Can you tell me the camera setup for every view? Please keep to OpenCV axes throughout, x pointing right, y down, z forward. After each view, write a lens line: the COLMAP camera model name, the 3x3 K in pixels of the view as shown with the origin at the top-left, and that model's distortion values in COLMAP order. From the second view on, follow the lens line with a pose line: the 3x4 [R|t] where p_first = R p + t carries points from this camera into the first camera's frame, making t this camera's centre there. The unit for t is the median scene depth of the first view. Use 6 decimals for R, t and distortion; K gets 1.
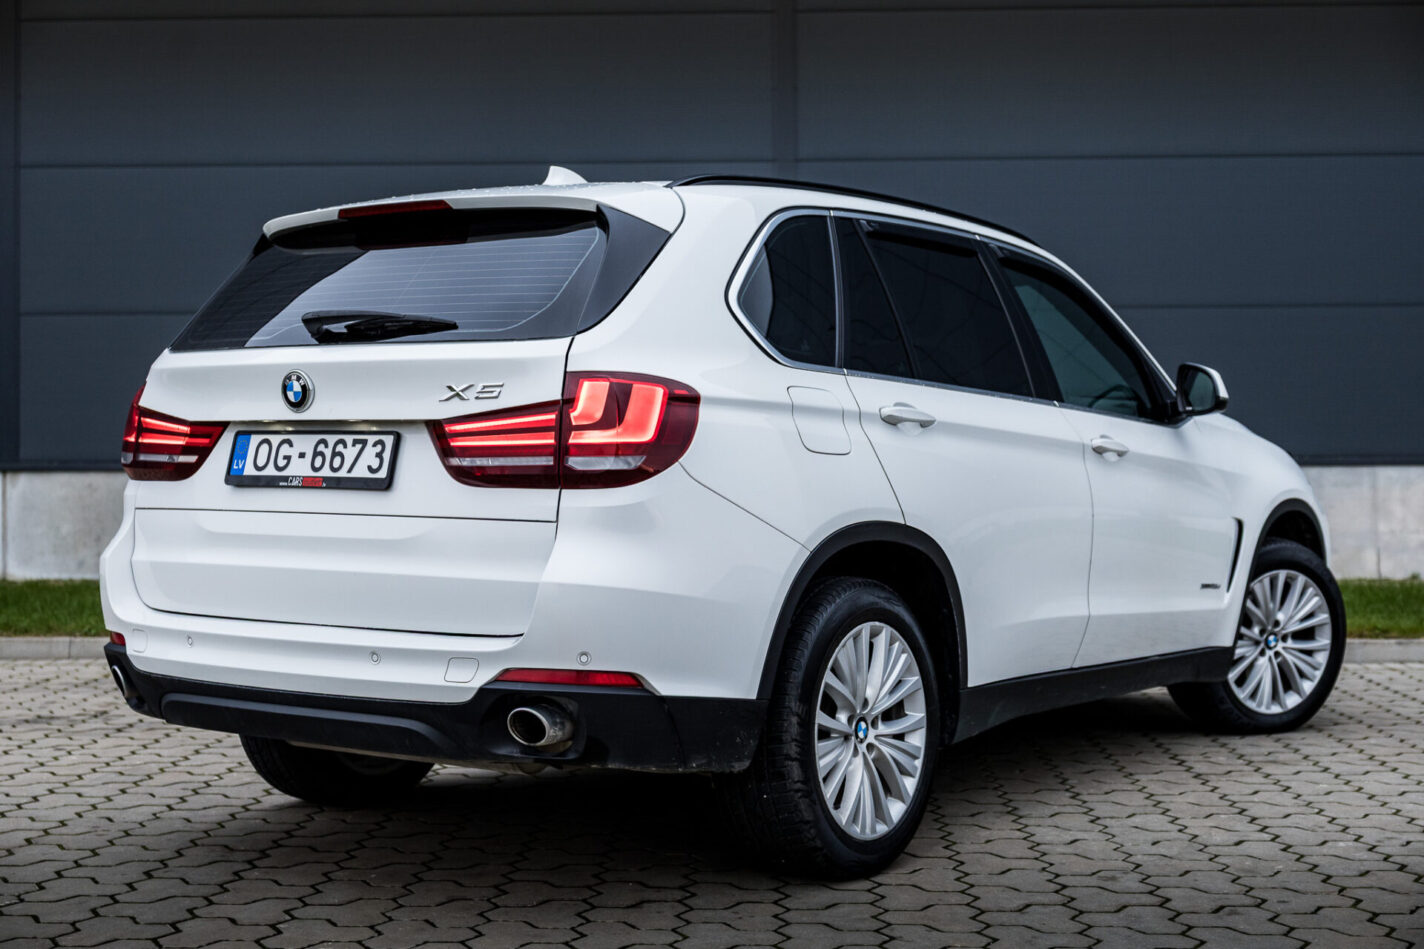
lens RADIAL K [[1912.2, 0, 712.0], [0, 1912.2, 474.5], [0, 0, 1]] dist [0.003355, 0.002702]
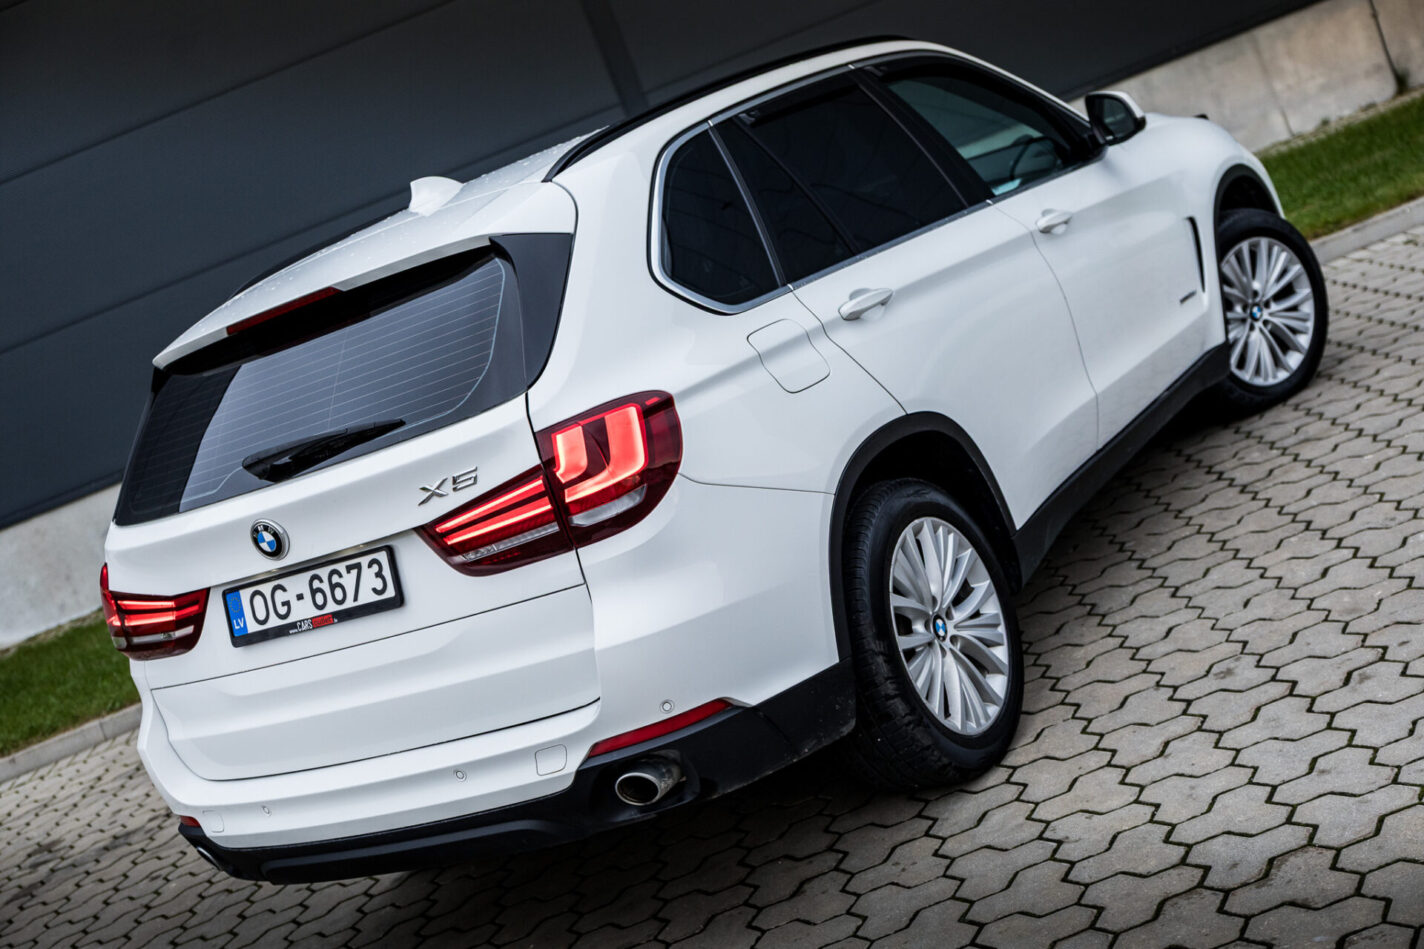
lens RADIAL K [[1912.2, 0, 712.0], [0, 1912.2, 474.5], [0, 0, 1]] dist [0.003355, 0.002702]
pose [[0.929215, -0.369449, 0.008194, -0.009251], [0.364508, 0.919984, 0.144094, -0.125614], [-0.060774, -0.130907, 0.989530, 0.053863]]
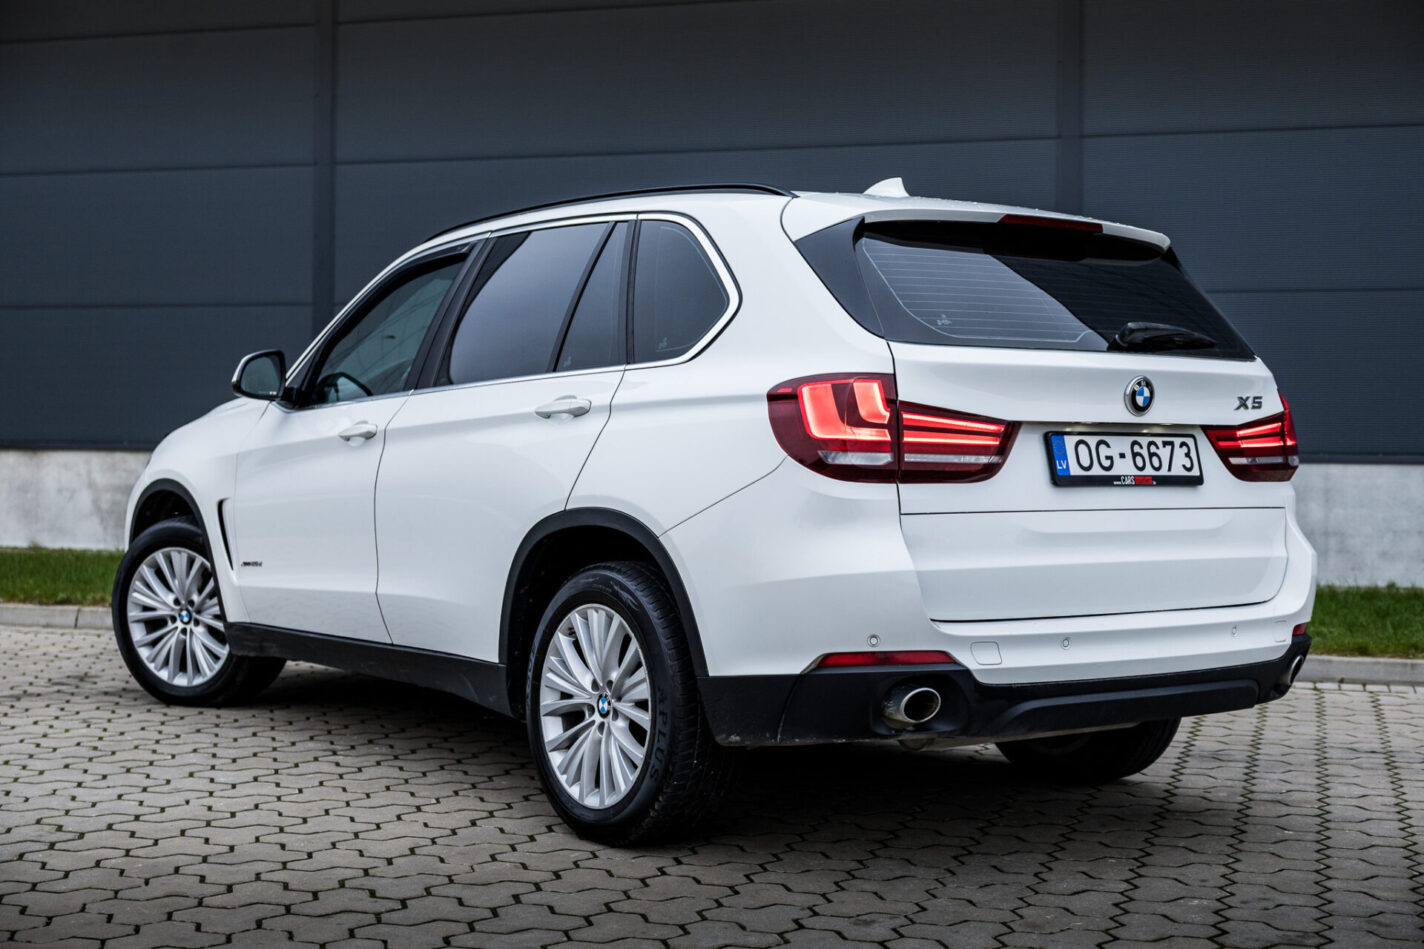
lens RADIAL K [[1912.2, 0, 712.0], [0, 1912.2, 474.5], [0, 0, 1]] dist [0.003355, 0.002702]
pose [[0.331230, -0.019221, 0.943354, -1.269383], [0.001173, 0.999800, 0.019959, -0.020648], [-0.943549, -0.005505, 0.331186, 0.844084]]
